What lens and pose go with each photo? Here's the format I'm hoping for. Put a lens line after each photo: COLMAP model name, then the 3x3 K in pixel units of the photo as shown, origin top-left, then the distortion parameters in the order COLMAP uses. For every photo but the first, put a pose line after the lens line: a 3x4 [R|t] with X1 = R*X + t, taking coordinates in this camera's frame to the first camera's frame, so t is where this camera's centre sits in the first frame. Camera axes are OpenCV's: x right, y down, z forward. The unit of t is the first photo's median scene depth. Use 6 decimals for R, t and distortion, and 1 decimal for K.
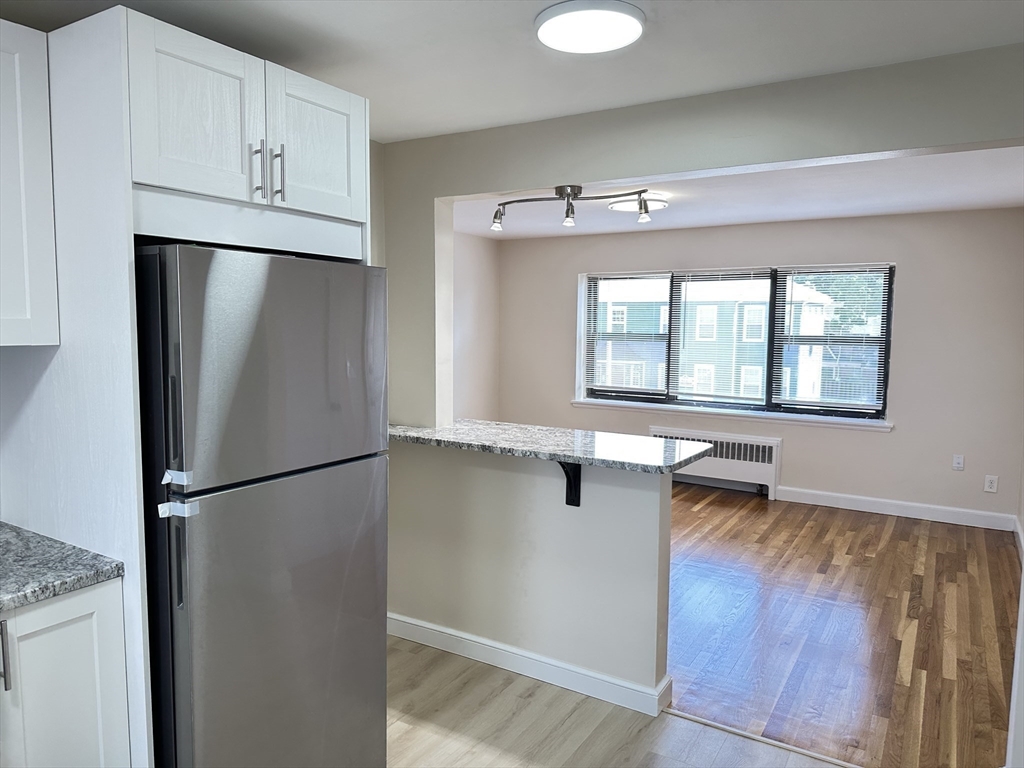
lens RADIAL K [[718.2, 0, 505.4], [0, 718.2, 390.0], [0, 0, 1]] dist [0.058827, -0.075499]
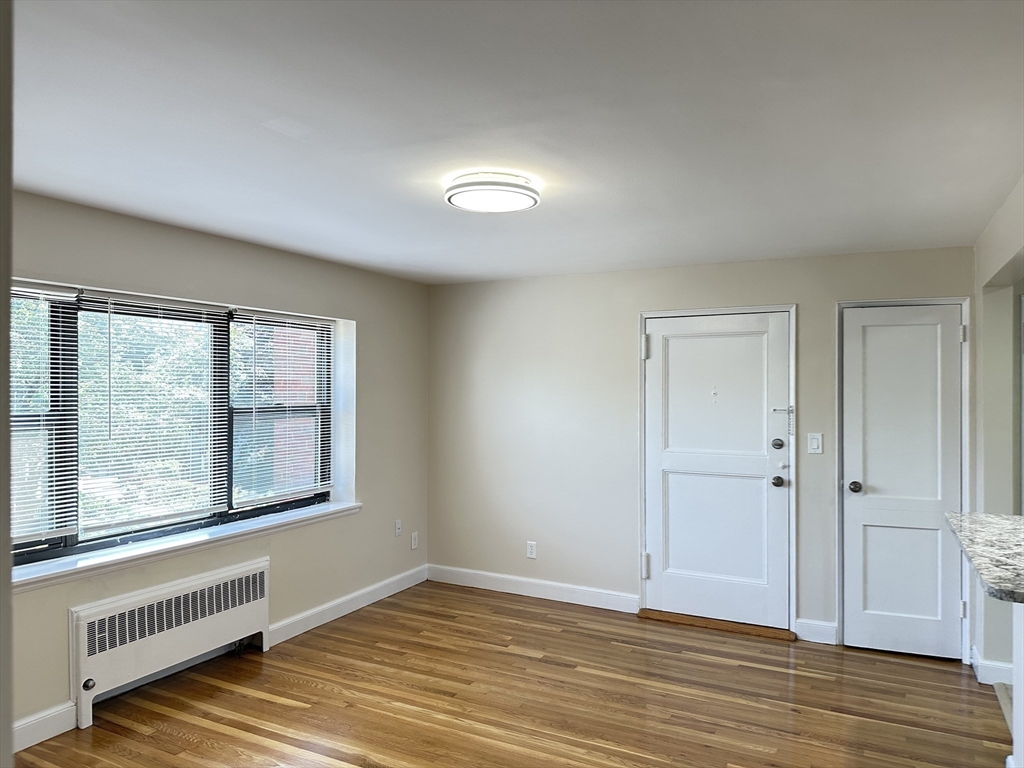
lens RADIAL K [[718.2, 0, 510.0], [0, 718.2, 385.7], [0, 0, 1]] dist [0.058827, -0.075499]
pose [[-0.075532, -0.008580, 0.997106, -0.384216], [0.094270, 0.995423, 0.015706, -0.099278], [-0.992677, 0.095183, -0.074377, 0.951890]]
